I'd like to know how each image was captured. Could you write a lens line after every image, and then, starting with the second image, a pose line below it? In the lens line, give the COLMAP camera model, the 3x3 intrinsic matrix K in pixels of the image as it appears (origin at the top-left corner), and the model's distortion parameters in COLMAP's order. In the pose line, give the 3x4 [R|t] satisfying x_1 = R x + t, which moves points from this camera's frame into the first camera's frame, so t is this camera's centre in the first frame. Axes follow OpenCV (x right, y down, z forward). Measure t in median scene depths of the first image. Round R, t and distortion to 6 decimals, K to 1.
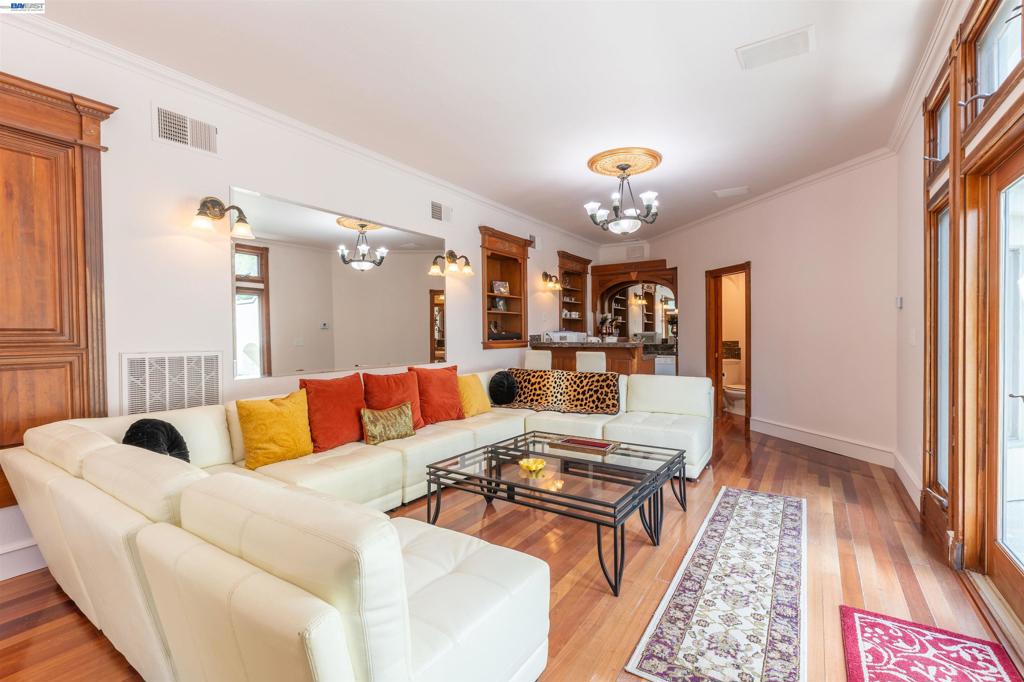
lens RADIAL K [[452.7, 0, 514.3], [0, 452.7, 343.7], [0, 0, 1]] dist [-0.000769, -0.000068]
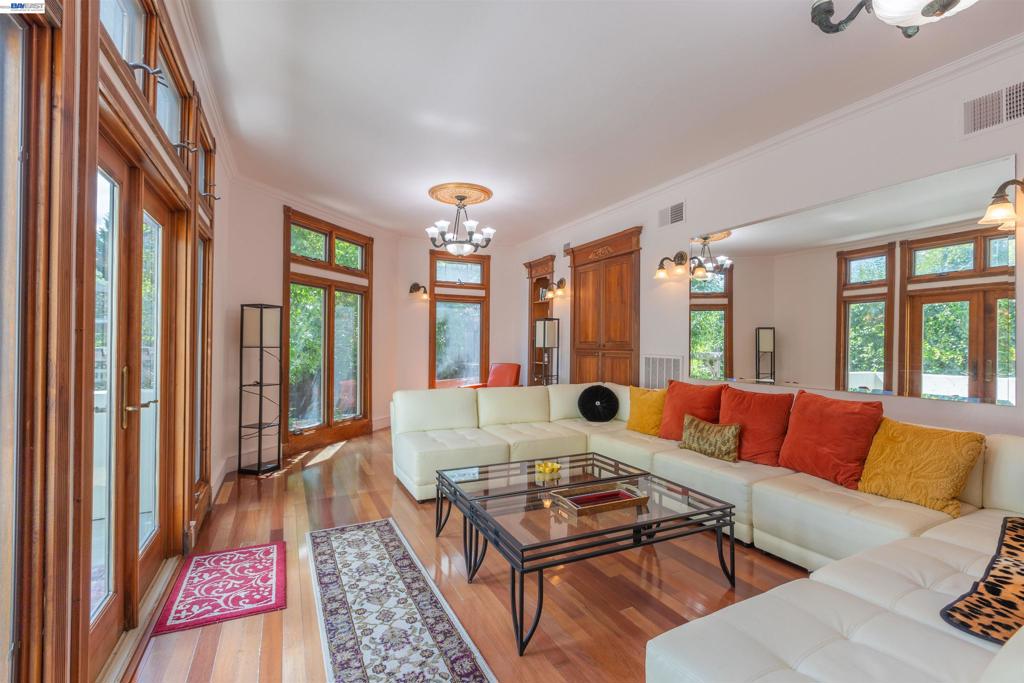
lens RADIAL K [[452.7, 0, 514.2], [0, 452.7, 338.9], [0, 0, 1]] dist [-0.000769, -0.000068]
pose [[-0.495737, -0.003239, -0.868467, 1.327375], [-0.019526, 0.999782, 0.007417, -0.058558], [0.868253, 0.020635, -0.495692, 1.903680]]
